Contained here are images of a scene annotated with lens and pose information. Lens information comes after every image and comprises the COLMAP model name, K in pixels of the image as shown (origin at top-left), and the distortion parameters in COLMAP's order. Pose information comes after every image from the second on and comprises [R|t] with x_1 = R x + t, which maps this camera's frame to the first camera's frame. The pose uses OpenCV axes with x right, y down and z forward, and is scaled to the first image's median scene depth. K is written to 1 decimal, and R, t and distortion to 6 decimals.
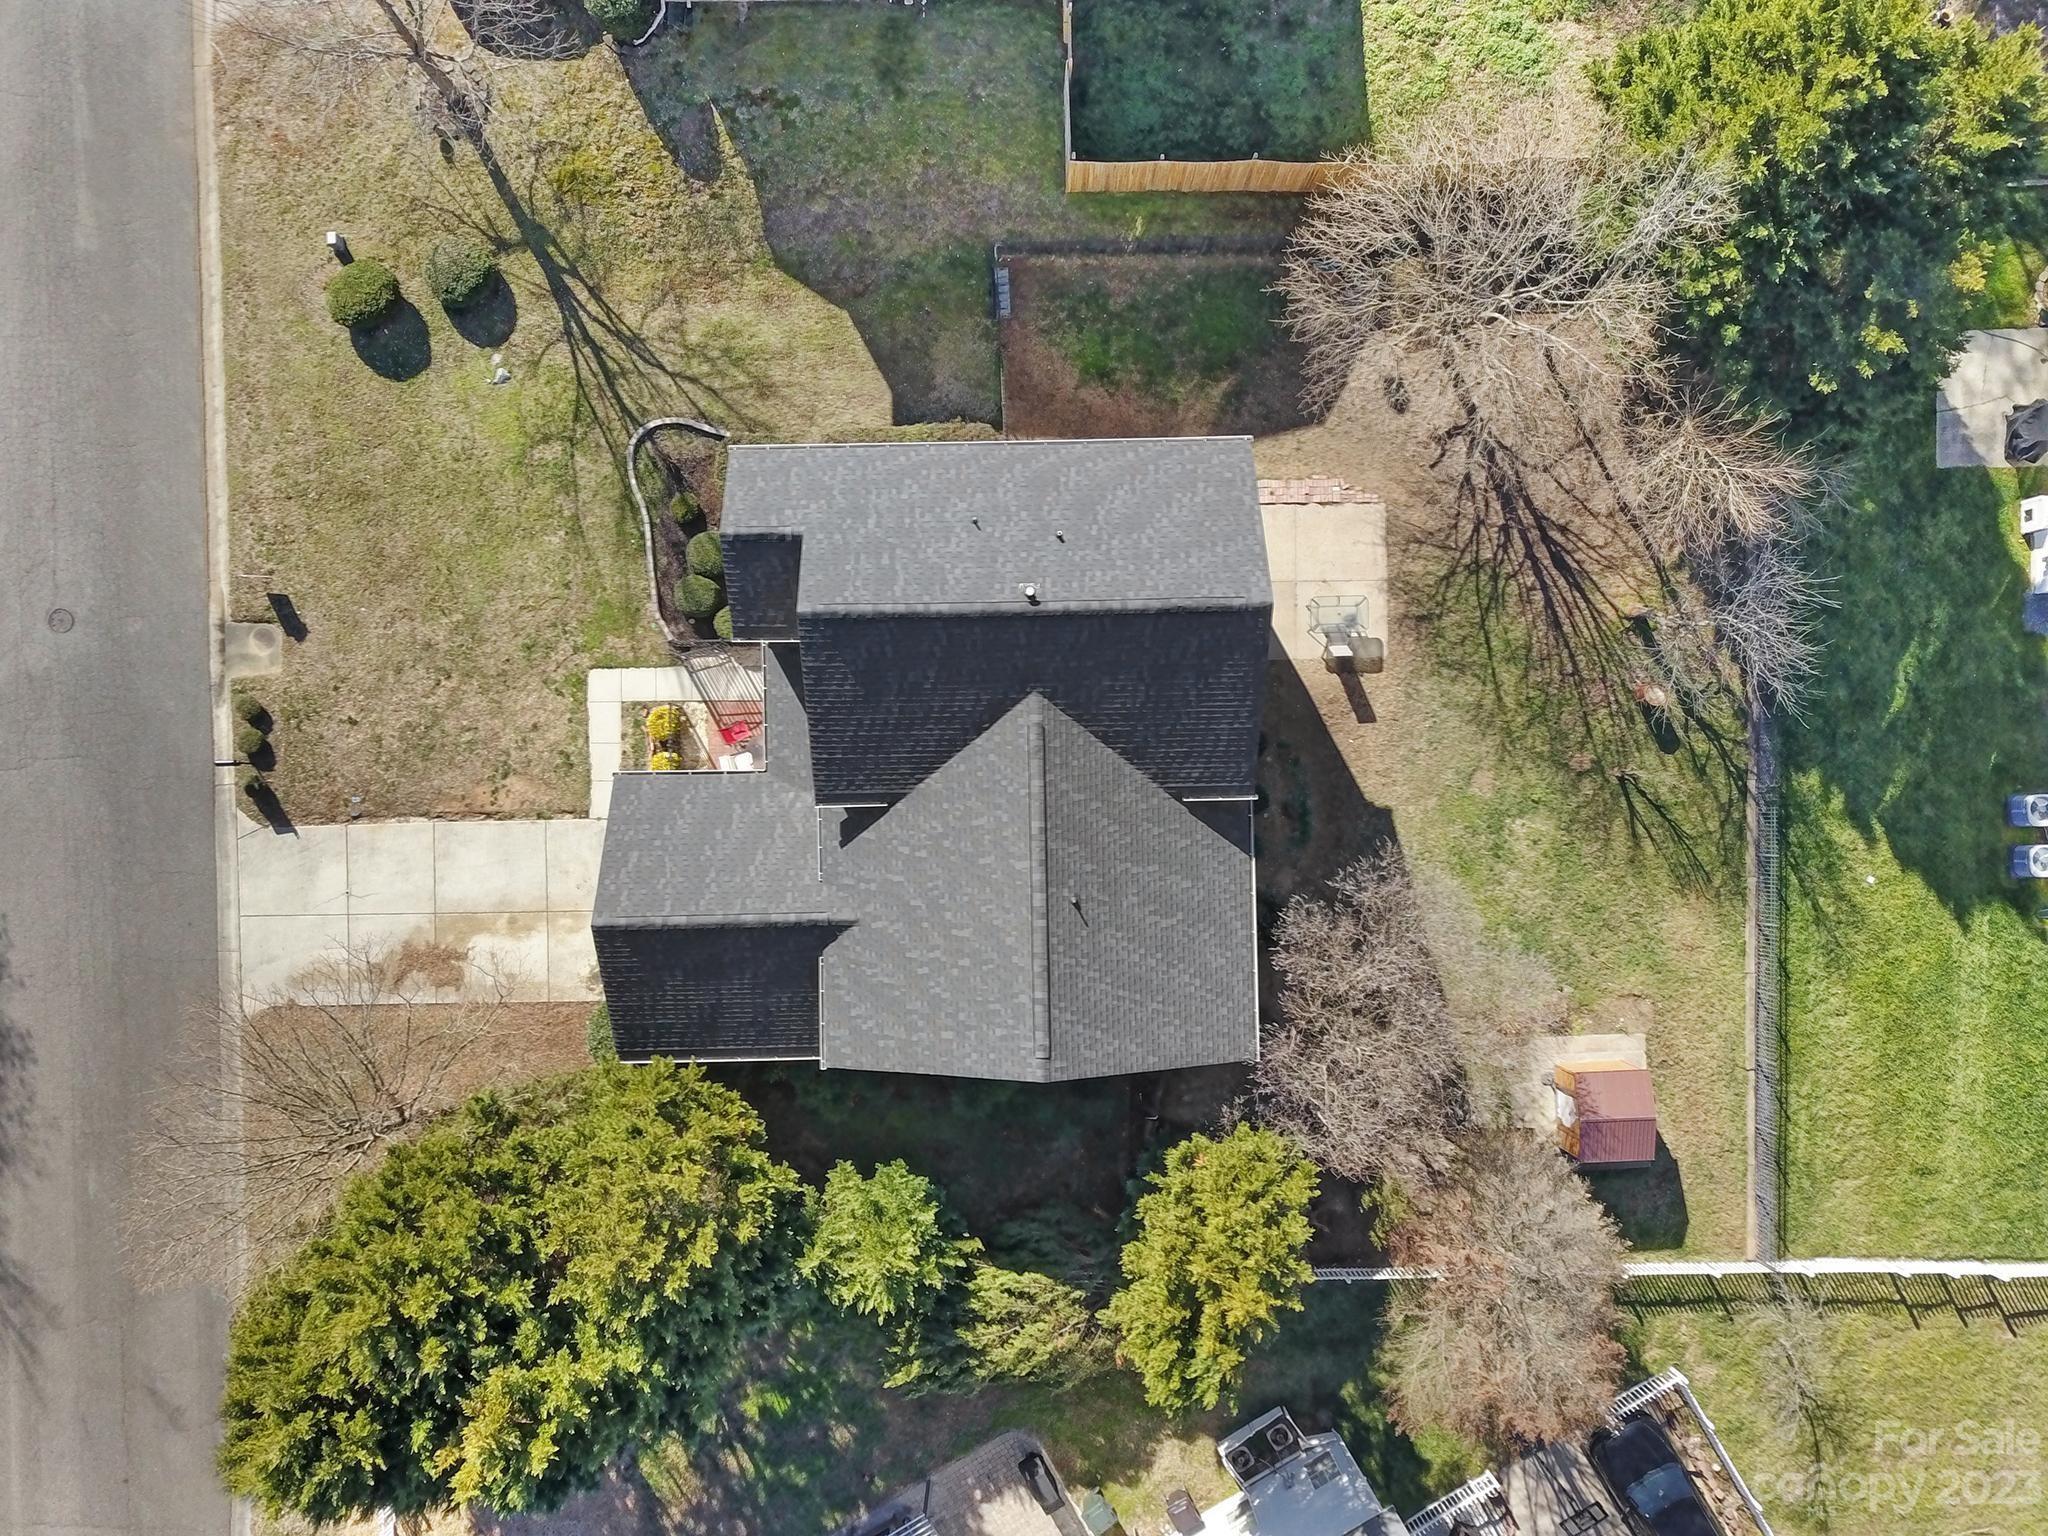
lens RADIAL K [[1572.2, 0, 1018.2], [0, 1572.2, 779.2], [0, 0, 1]] dist [0.003830, 0.002915]
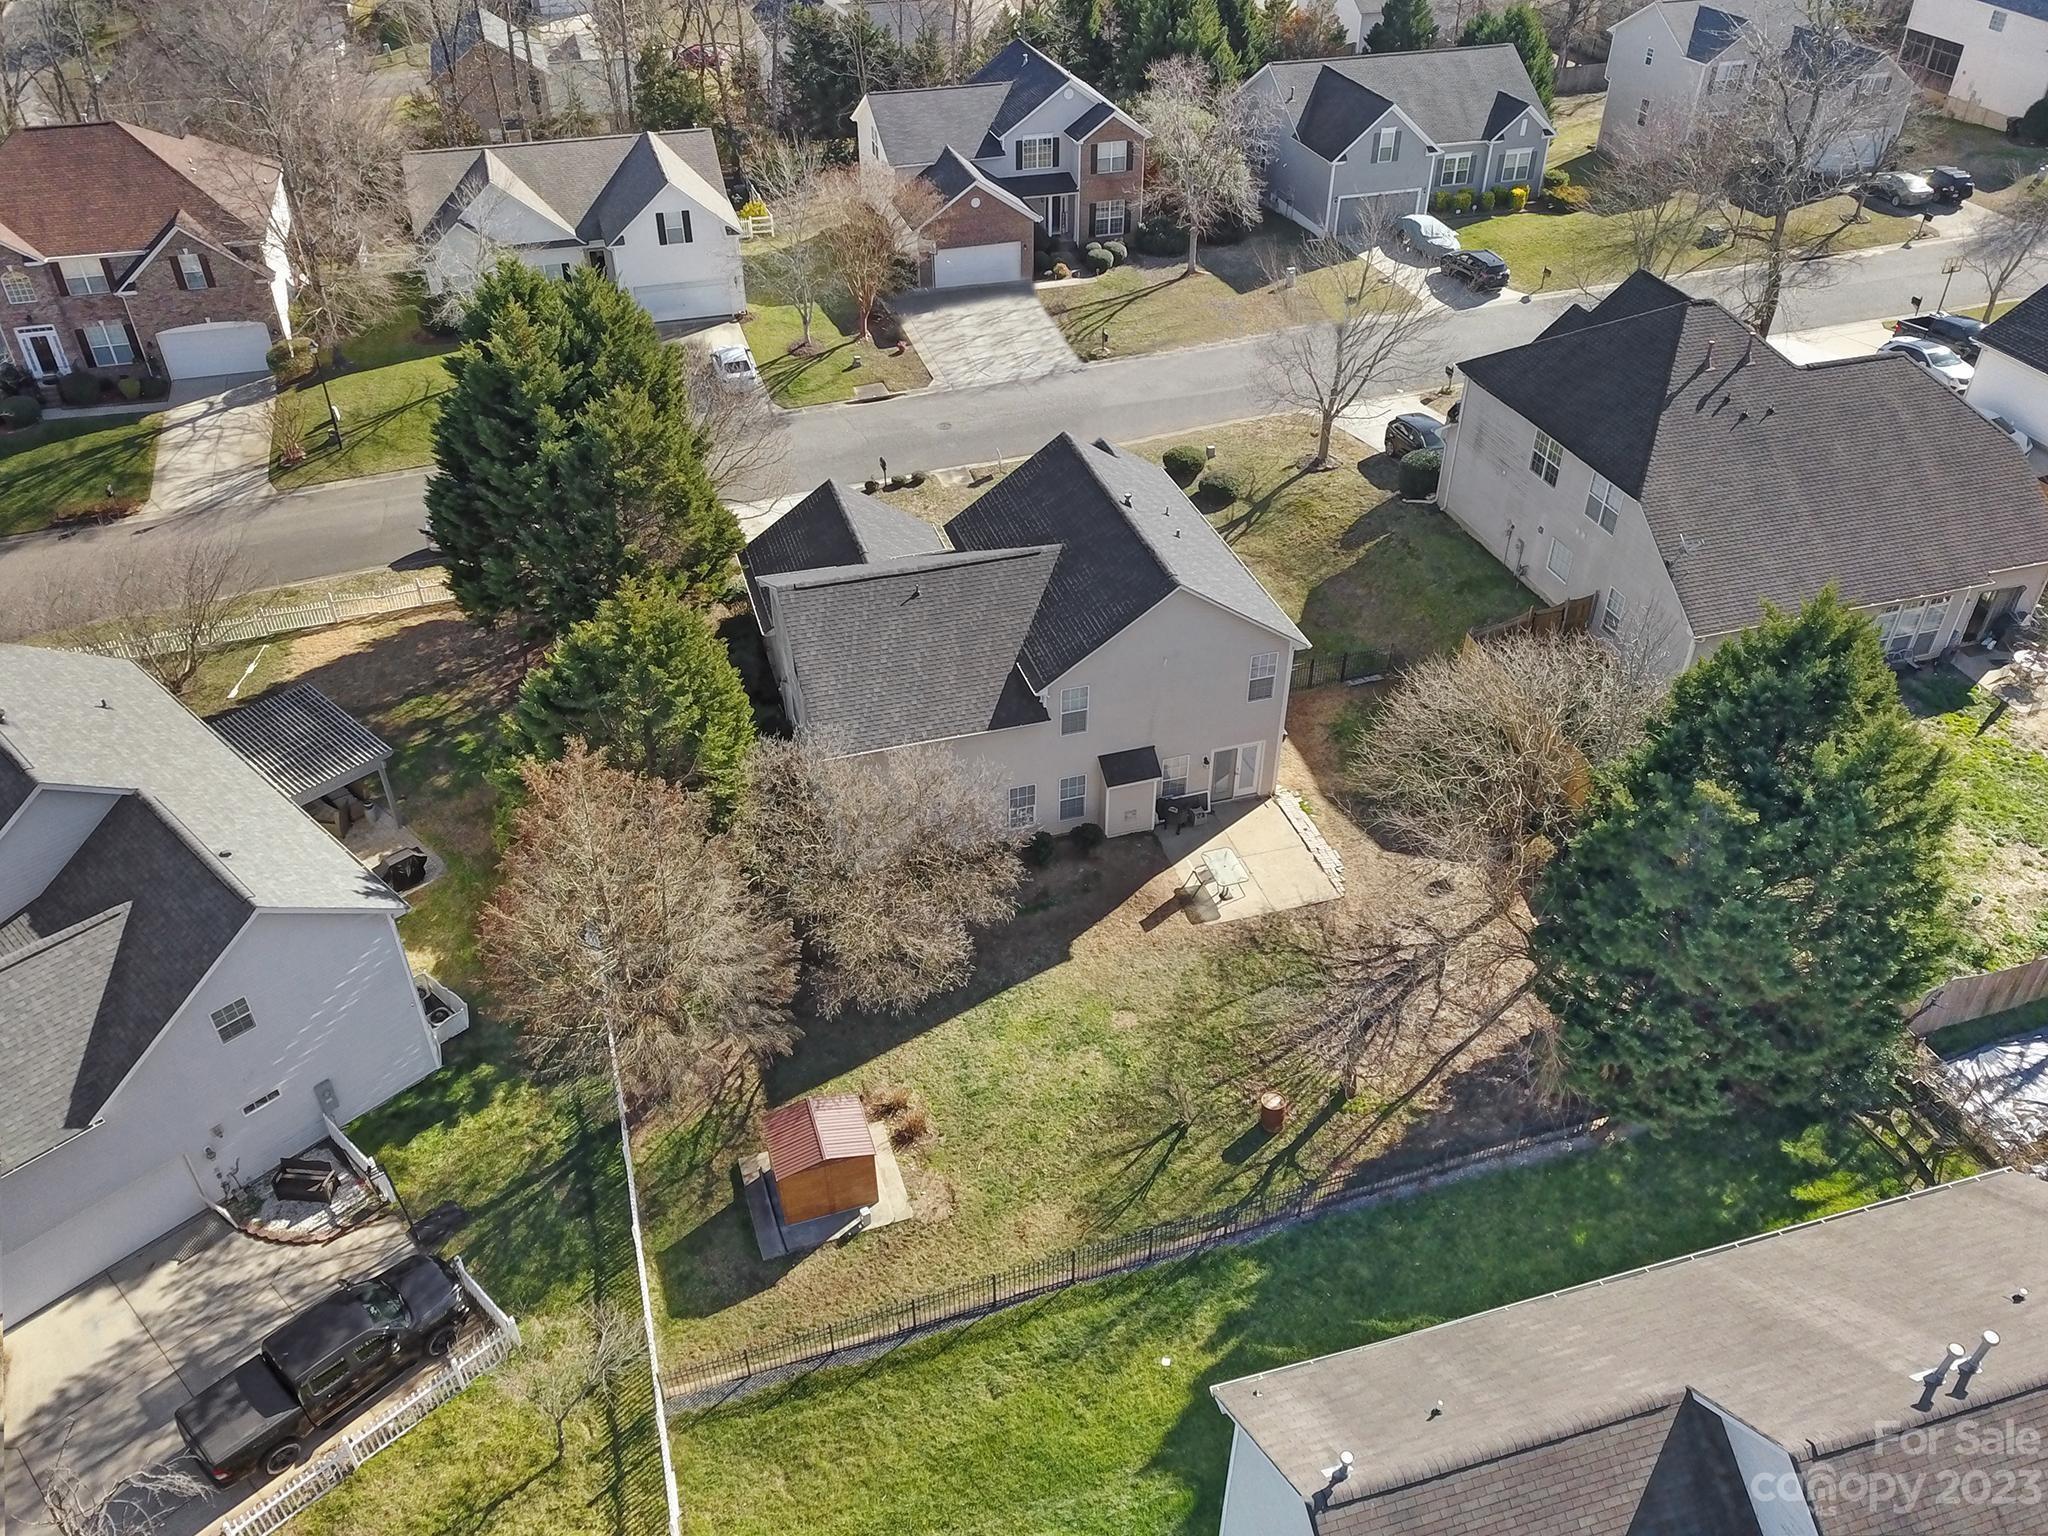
lens RADIAL K [[1582.8, 0, 1024.0], [0, 1582.8, 768.0], [0, 0, 1]] dist [-0.000107, 0.006705]
pose [[0.275646, 0.571128, -0.773196, 0.958041], [-0.961047, 0.180635, -0.209188, 0.242636], [0.020193, 0.800739, 0.598673, 0.277573]]
